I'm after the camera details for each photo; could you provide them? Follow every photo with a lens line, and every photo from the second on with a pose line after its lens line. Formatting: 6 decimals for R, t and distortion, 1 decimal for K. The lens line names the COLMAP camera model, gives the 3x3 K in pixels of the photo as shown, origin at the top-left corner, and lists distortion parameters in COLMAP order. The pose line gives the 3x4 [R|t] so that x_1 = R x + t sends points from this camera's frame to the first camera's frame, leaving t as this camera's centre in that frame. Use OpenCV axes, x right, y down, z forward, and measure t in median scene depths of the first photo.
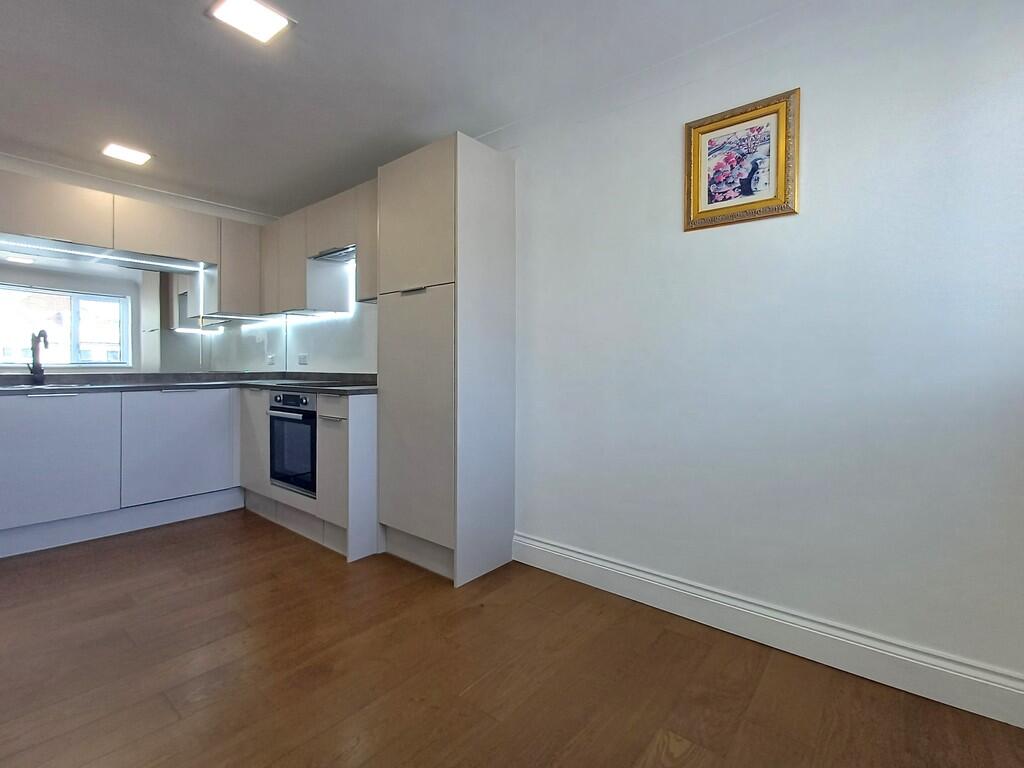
lens RADIAL K [[462.6, 0, 515.5], [0, 462.6, 365.8], [0, 0, 1]] dist [0.018896, -0.019620]
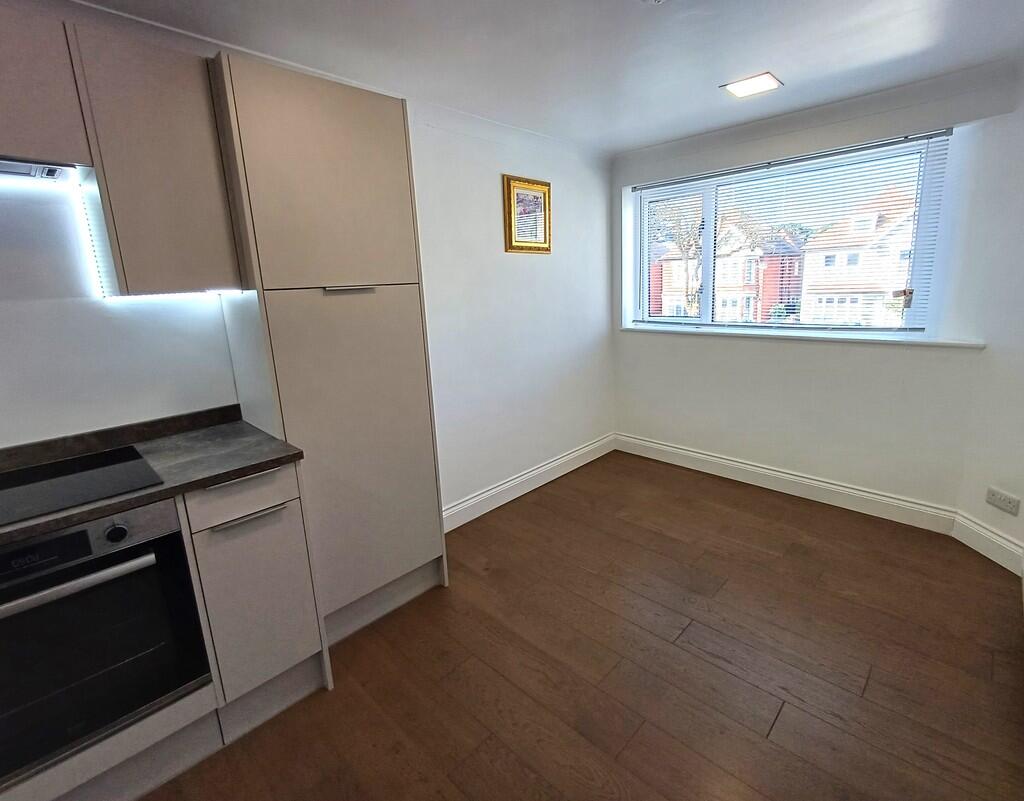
lens RADIAL K [[487.6, 0, 514.7], [0, 487.6, 379.1], [0, 0, 1]] dist [0.000969, 0.000157]
pose [[0.097045, -0.208200, 0.973260, -0.791116], [0.046385, 0.977759, 0.204537, -0.136375], [-0.994198, 0.025296, 0.104544, 0.536024]]
